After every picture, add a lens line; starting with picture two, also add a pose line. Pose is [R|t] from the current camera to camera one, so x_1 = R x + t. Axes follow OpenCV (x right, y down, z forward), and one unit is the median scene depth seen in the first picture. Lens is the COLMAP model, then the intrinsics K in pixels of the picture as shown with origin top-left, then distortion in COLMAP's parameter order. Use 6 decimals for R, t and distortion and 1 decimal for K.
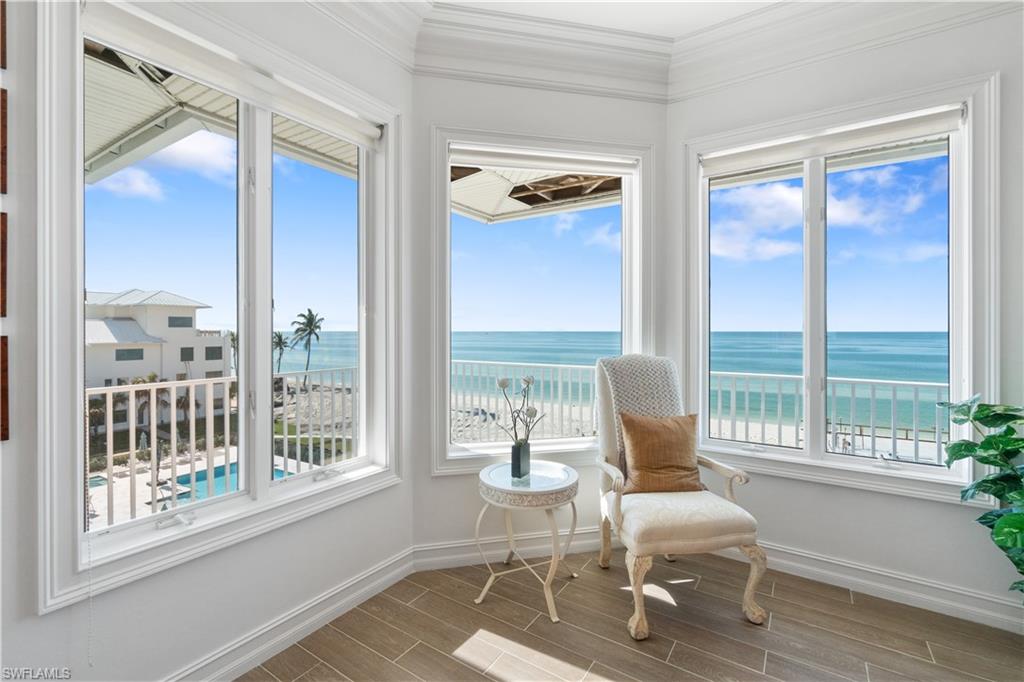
lens RADIAL K [[449.0, 0, 510.2], [0, 449.0, 329.5], [0, 0, 1]] dist [-0.003830, -0.000216]
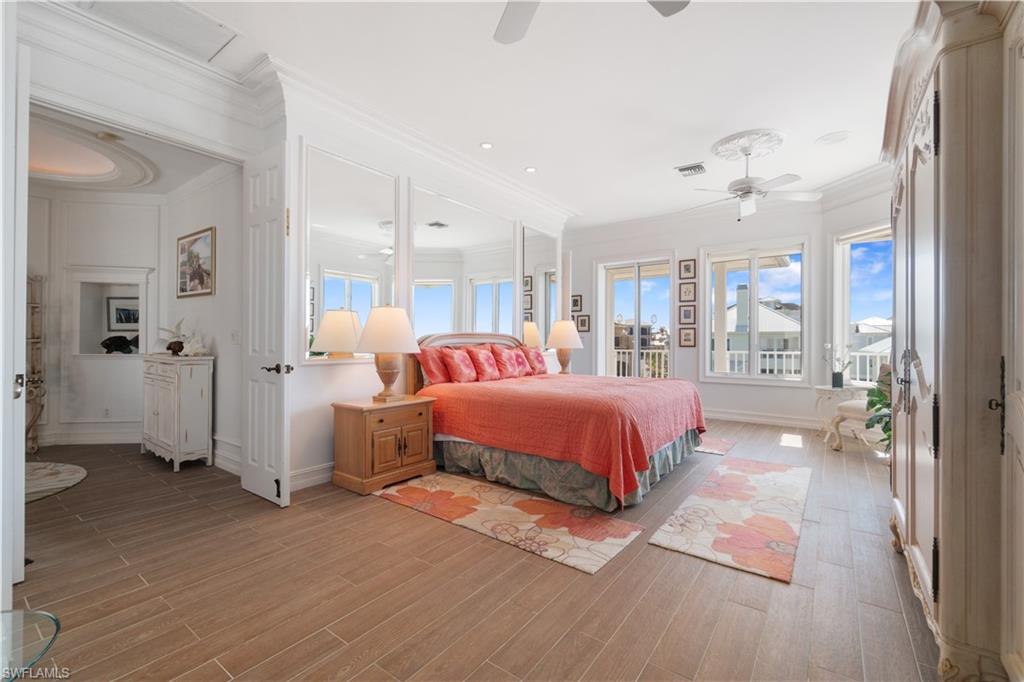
lens RADIAL K [[452.6, 0, 506.6], [0, 452.6, 340.4], [0, 0, 1]] dist [-0.003280, -0.000085]
pose [[-0.072272, -0.002618, -0.997382, 2.185524], [-0.004152, 0.999989, -0.002324, 0.092722], [0.997376, 0.003973, -0.072282, -0.435709]]
